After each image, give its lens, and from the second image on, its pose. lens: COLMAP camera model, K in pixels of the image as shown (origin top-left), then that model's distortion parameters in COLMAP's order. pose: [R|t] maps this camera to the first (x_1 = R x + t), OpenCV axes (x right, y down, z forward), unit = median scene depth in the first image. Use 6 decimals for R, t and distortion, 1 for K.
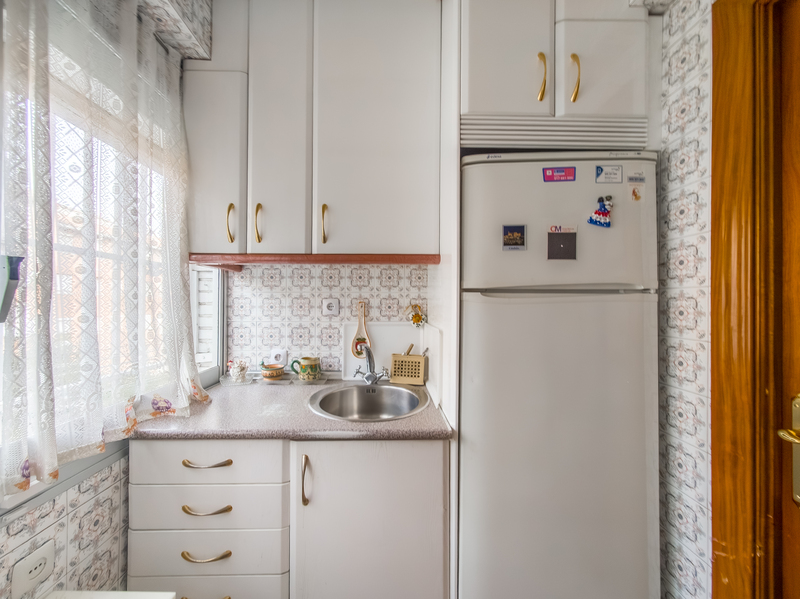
lens RADIAL K [[307.5, 0, 397.2], [0, 307.5, 298.6], [0, 0, 1]] dist [0.006872, -0.000745]
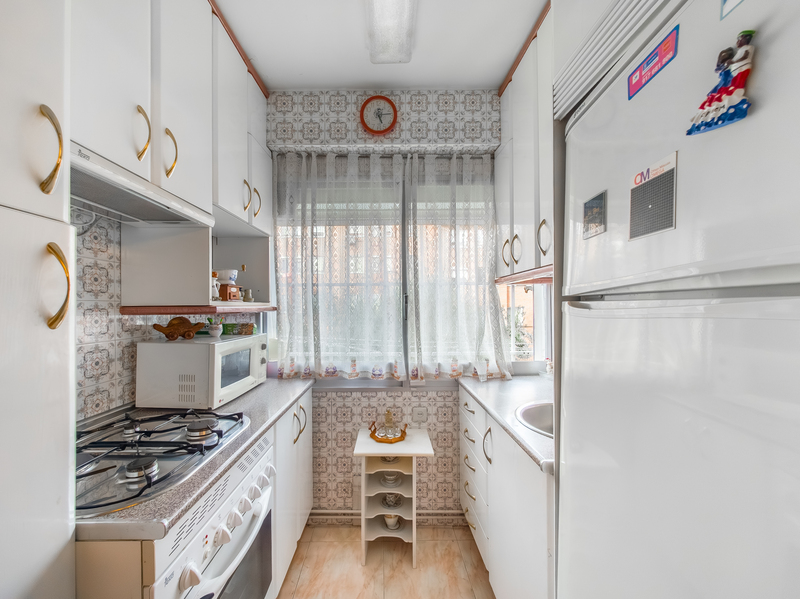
lens RADIAL K [[307.5, 0, 397.1], [0, 307.5, 307.5], [0, 0, 1]] dist [0.006872, -0.000745]
pose [[0.025949, -0.002900, -0.999659, 1.042728], [0.004842, 0.999984, -0.002776, -0.004305], [0.999652, -0.004769, 0.025962, 0.573056]]
